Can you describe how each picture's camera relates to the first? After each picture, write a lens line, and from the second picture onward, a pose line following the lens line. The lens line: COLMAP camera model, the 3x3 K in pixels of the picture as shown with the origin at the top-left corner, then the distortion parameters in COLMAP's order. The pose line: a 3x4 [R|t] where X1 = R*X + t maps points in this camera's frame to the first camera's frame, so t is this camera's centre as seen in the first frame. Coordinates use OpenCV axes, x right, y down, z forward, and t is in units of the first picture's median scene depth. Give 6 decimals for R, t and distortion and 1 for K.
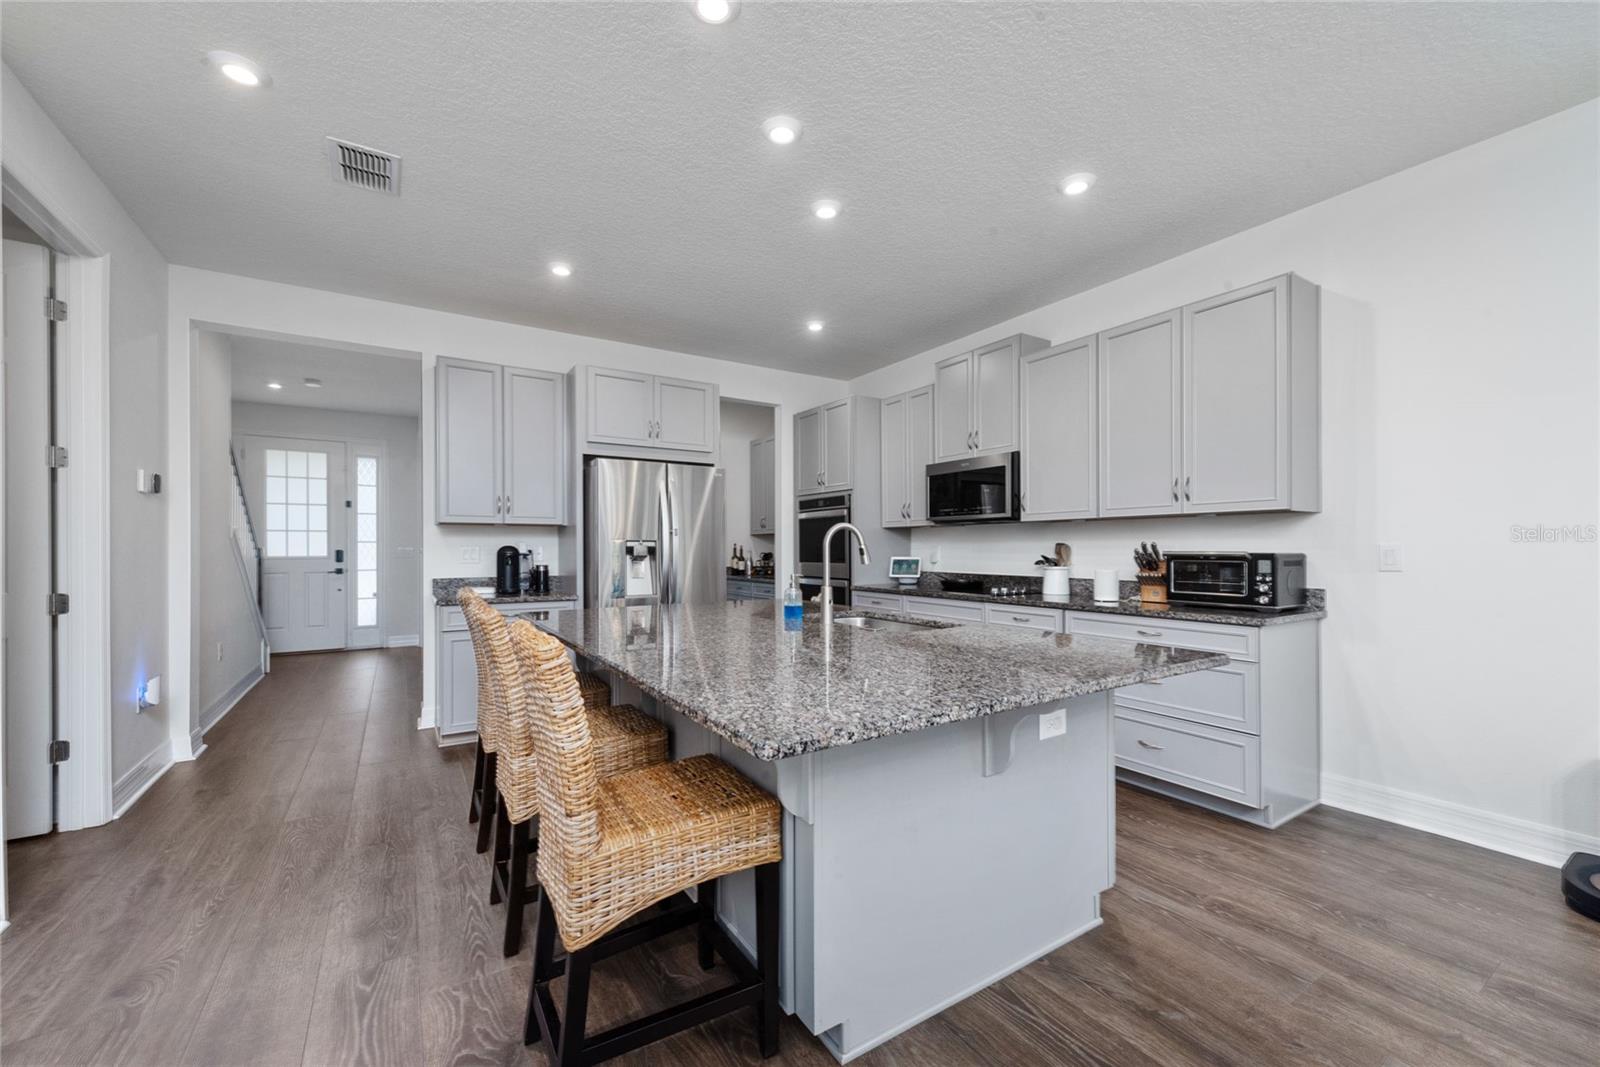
lens RADIAL K [[626.6, 0, 800.4], [0, 626.6, 546.3], [0, 0, 1]] dist [0.015152, -0.001901]
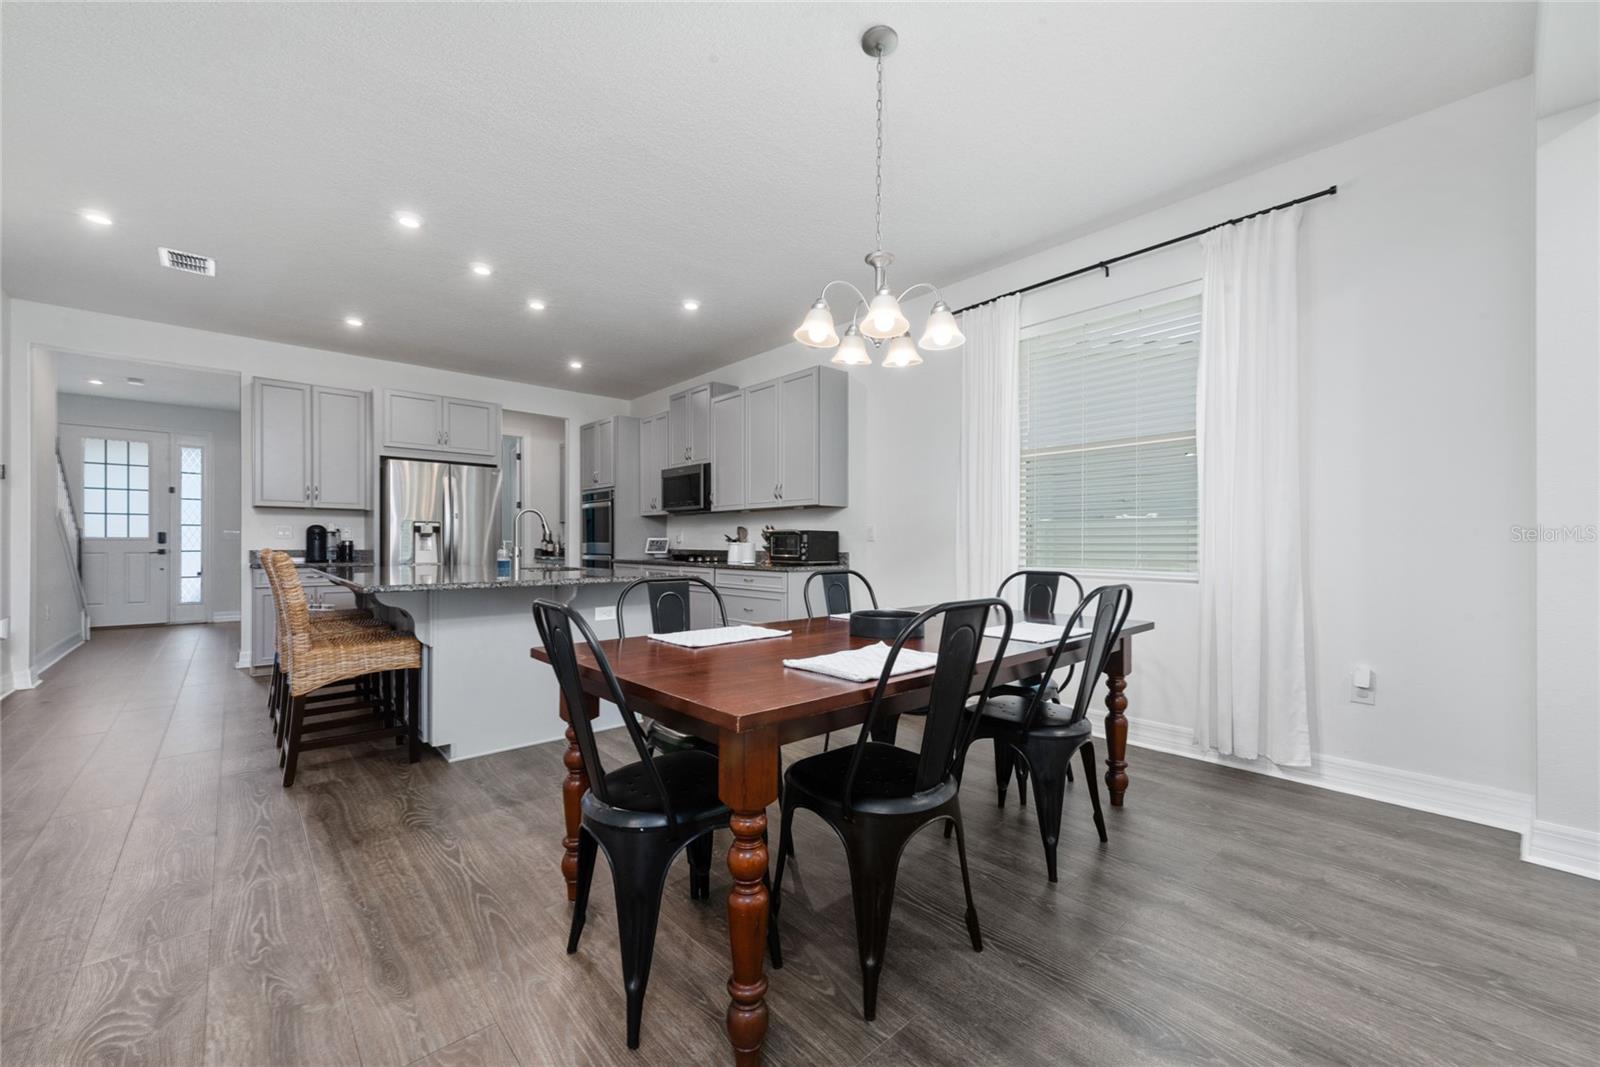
lens RADIAL K [[626.6, 0, 798.3], [0, 626.6, 542.5], [0, 0, 1]] dist [0.015152, -0.001901]
pose [[0.987198, 0.005739, 0.159399, 0.306395], [-0.005876, 0.999983, 0.000387, 0.028983], [-0.159394, -0.001318, 0.987214, -0.438965]]
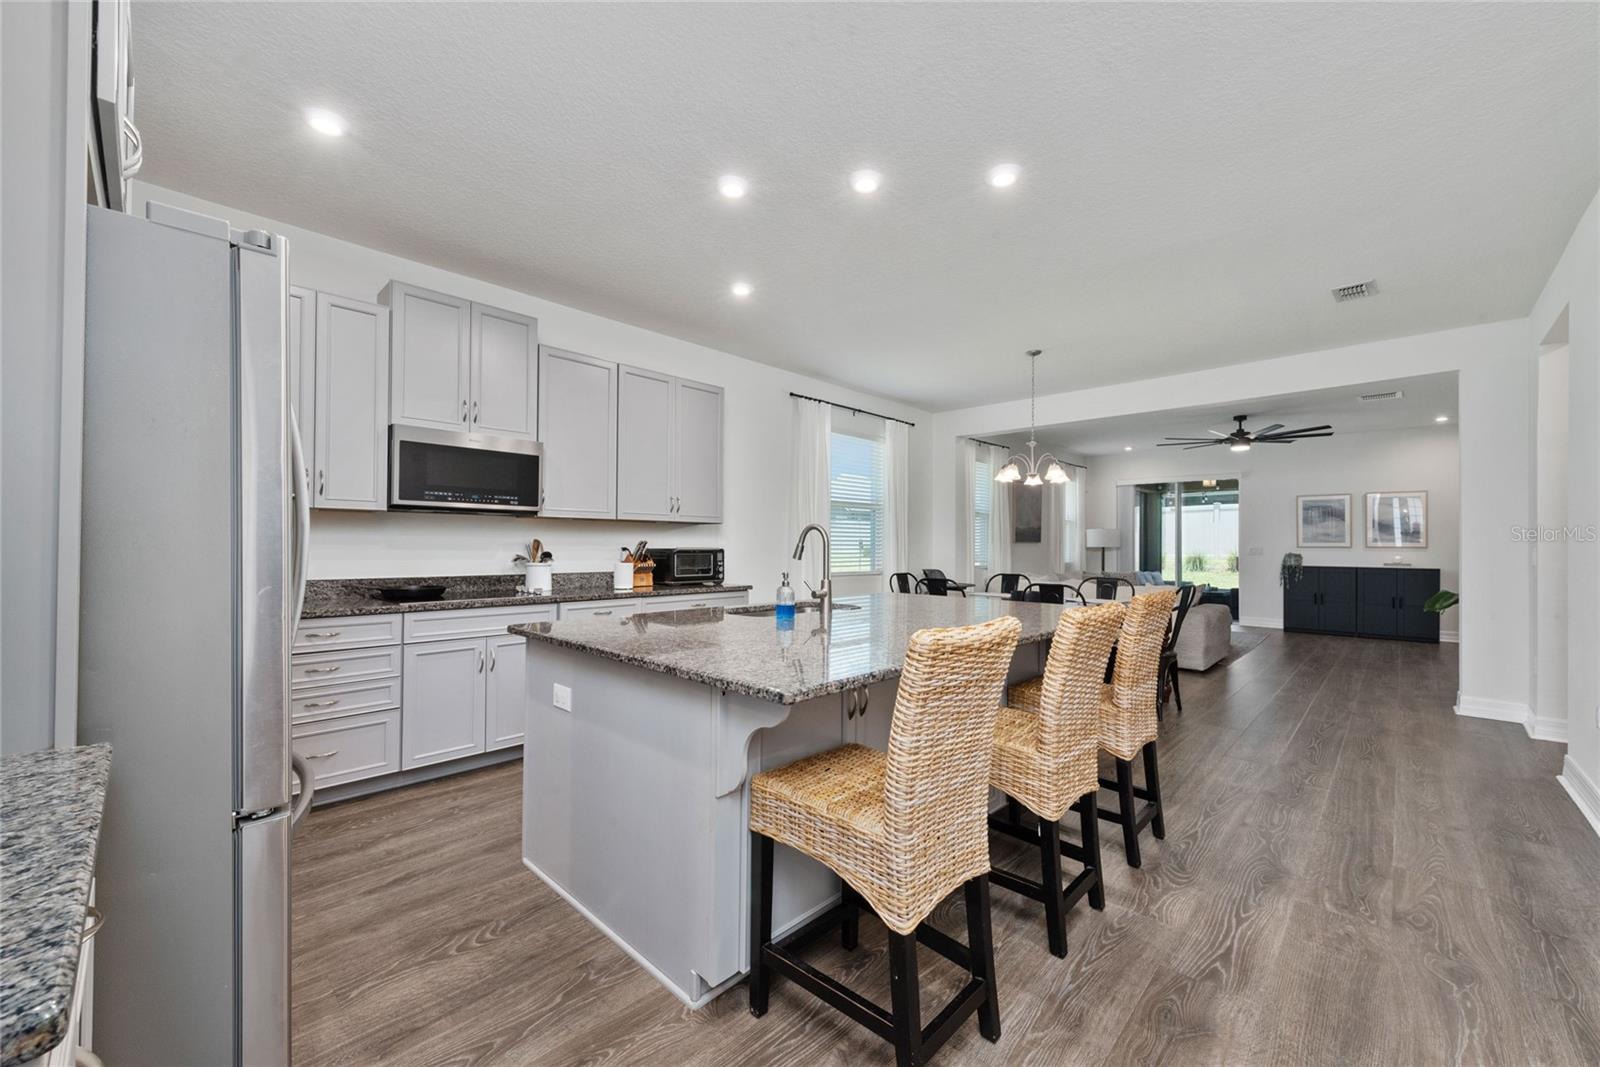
lens RADIAL K [[626.6, 0, 801.6], [0, 626.6, 538.8], [0, 0, 1]] dist [0.015152, -0.001901]
pose [[-0.241152, 0.010370, 0.970432, -0.635805], [-0.006563, 0.999903, -0.012316, 0.003155], [-0.970465, -0.009339, -0.241060, 0.795958]]
